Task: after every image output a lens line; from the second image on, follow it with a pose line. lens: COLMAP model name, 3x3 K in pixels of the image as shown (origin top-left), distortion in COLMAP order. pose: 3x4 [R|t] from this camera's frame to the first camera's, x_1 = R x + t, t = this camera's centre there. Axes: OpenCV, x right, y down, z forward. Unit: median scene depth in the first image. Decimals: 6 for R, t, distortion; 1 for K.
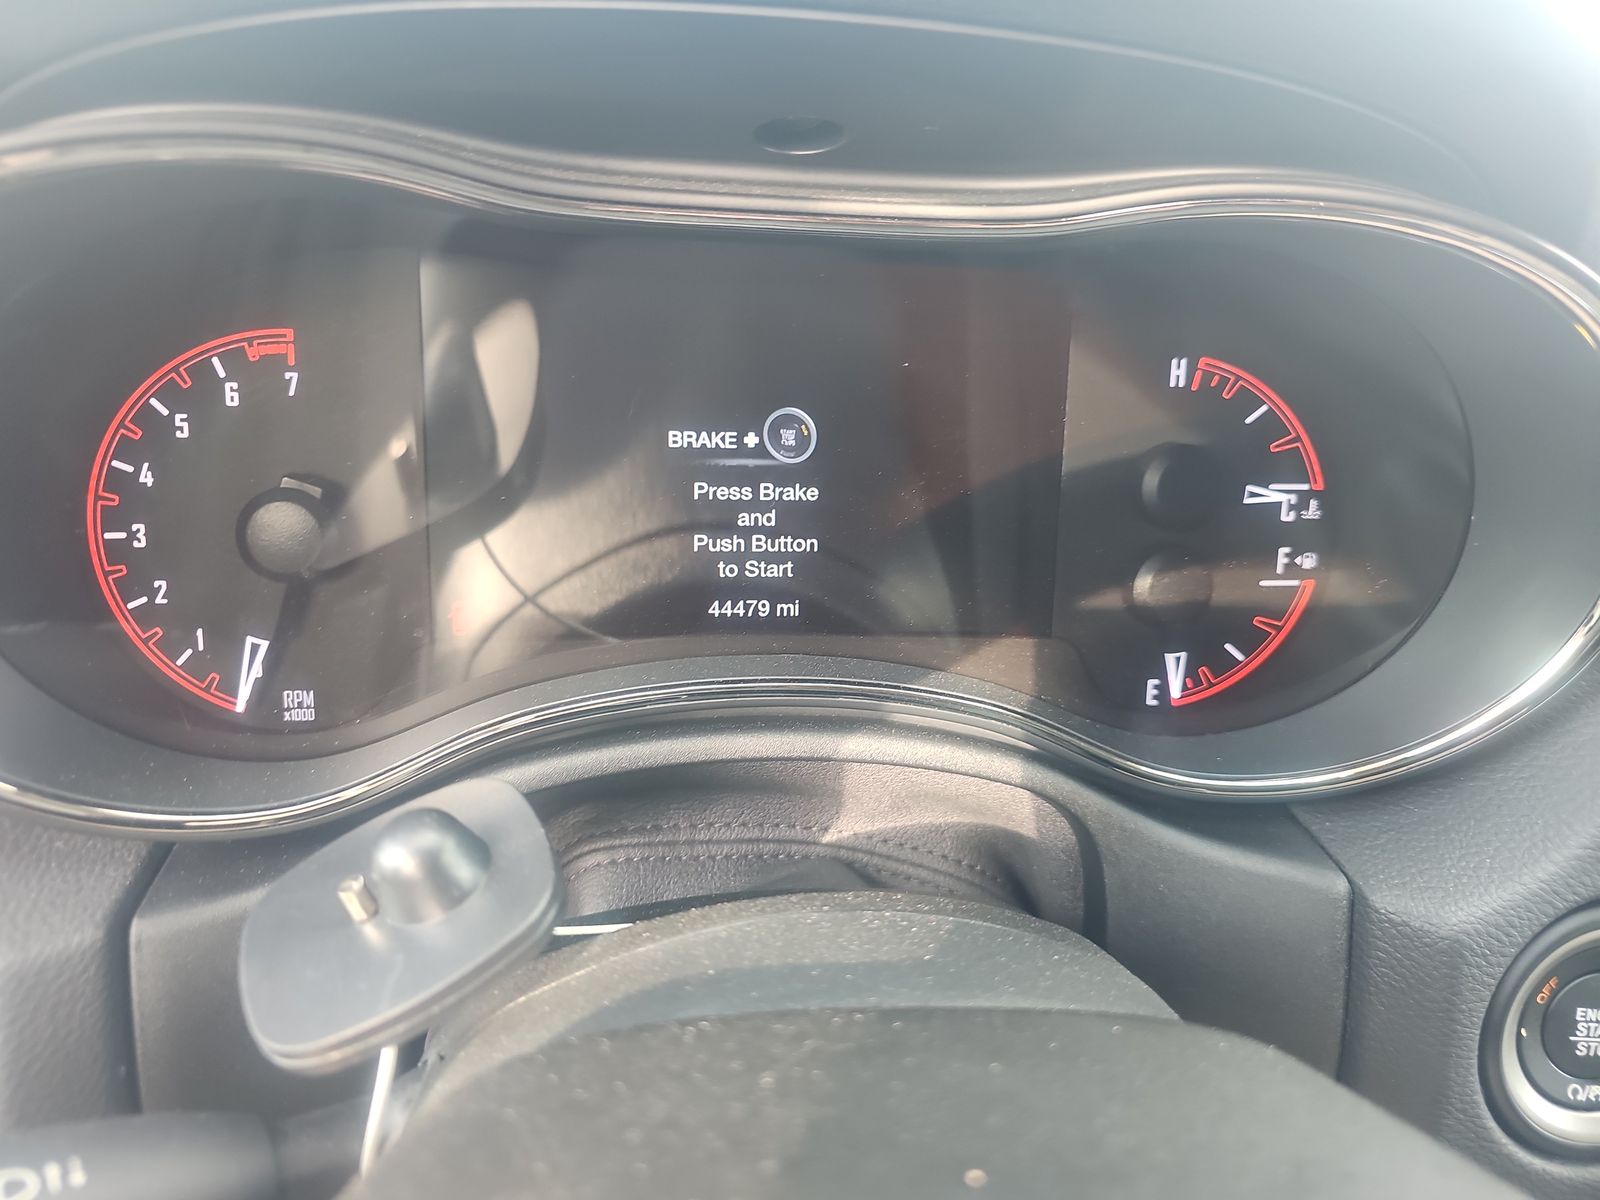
lens RADIAL K [[1047.5, 0, 767.2], [0, 1047.5, 599.8], [0, 0, 1]] dist [-0.005809, -0.002254]
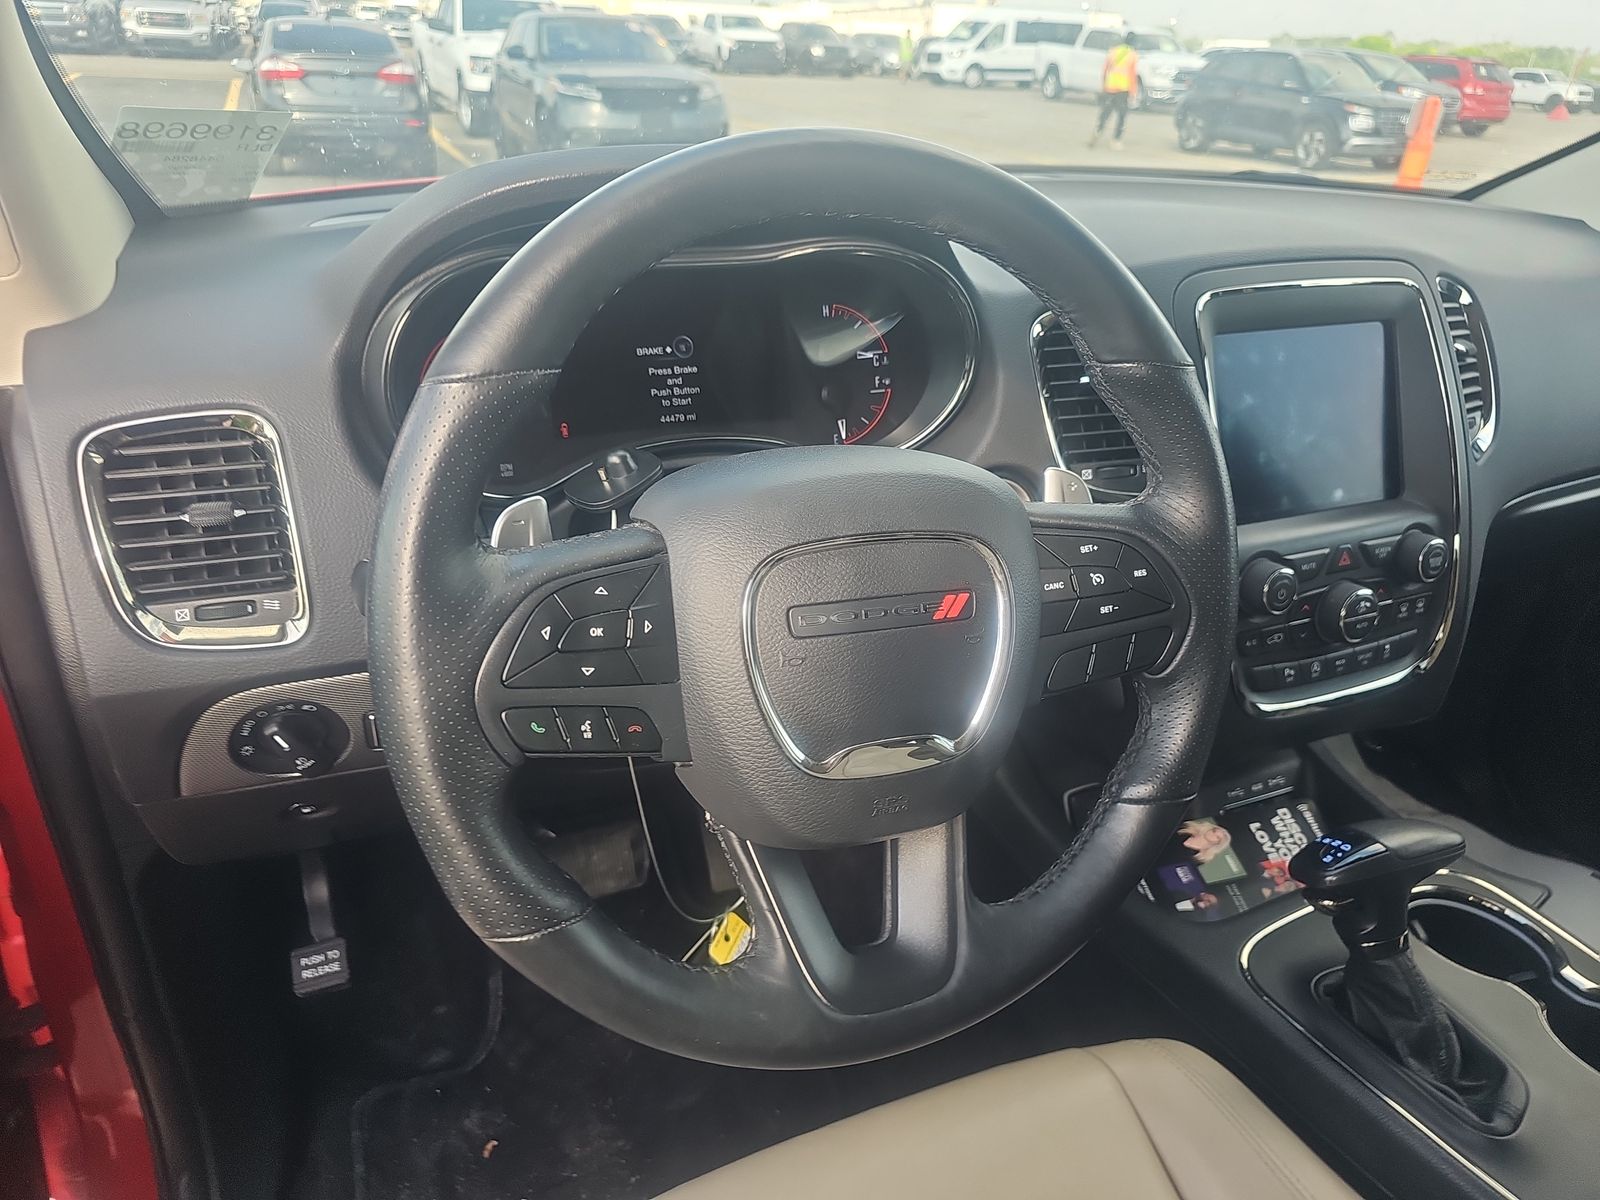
lens RADIAL K [[1071.8, 0, 779.6], [0, 1071.8, 606.3], [0, 0, 1]] dist [0.004810, -0.003440]
pose [[0.961669, -0.145956, 0.232143, -0.443473], [0.151792, 0.988385, -0.007379, 0.514146], [-0.228370, 0.042334, 0.972654, -1.540446]]
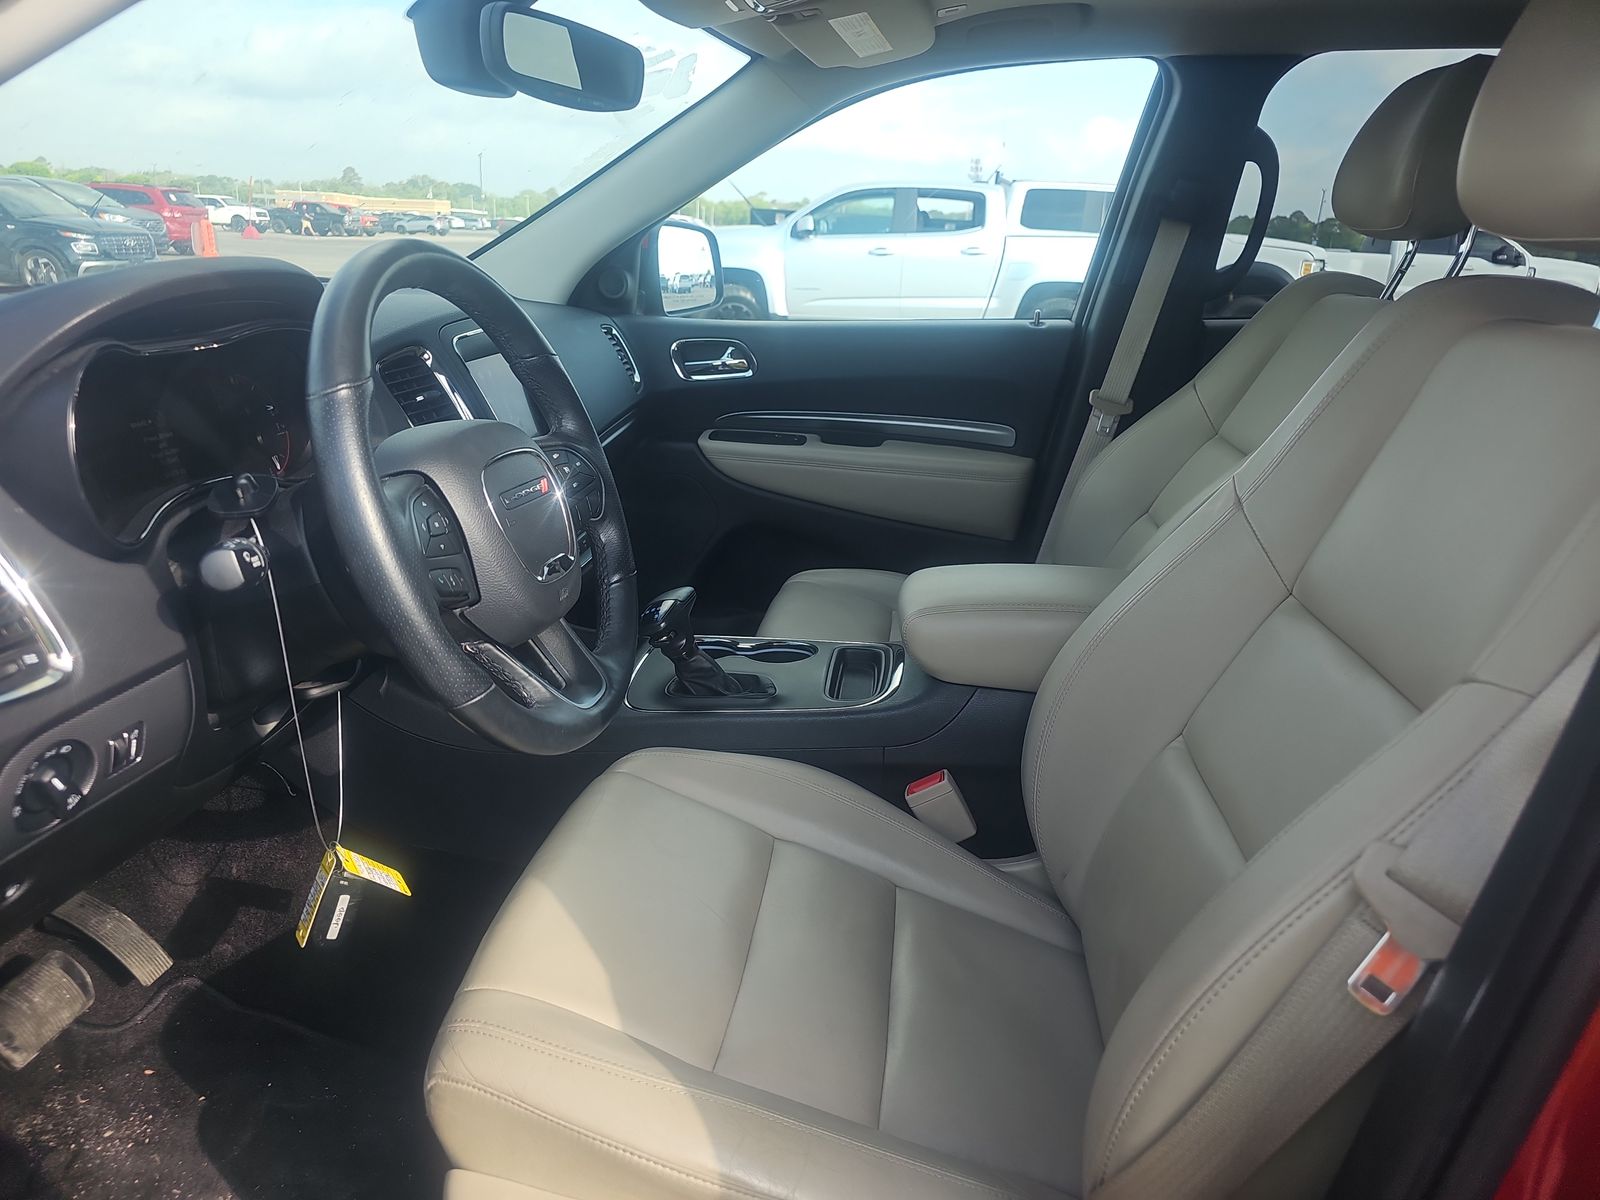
lens RADIAL K [[1067.3, 0, 800.0], [0, 1067.3, 600.0], [0, 0, 1]] dist [0.077091, -0.088590]
pose [[0.259044, -0.362074, 0.895432, -2.596108], [0.462728, 0.860284, 0.213997, 0.511209], [-0.847808, 0.358907, 0.390393, -1.729744]]
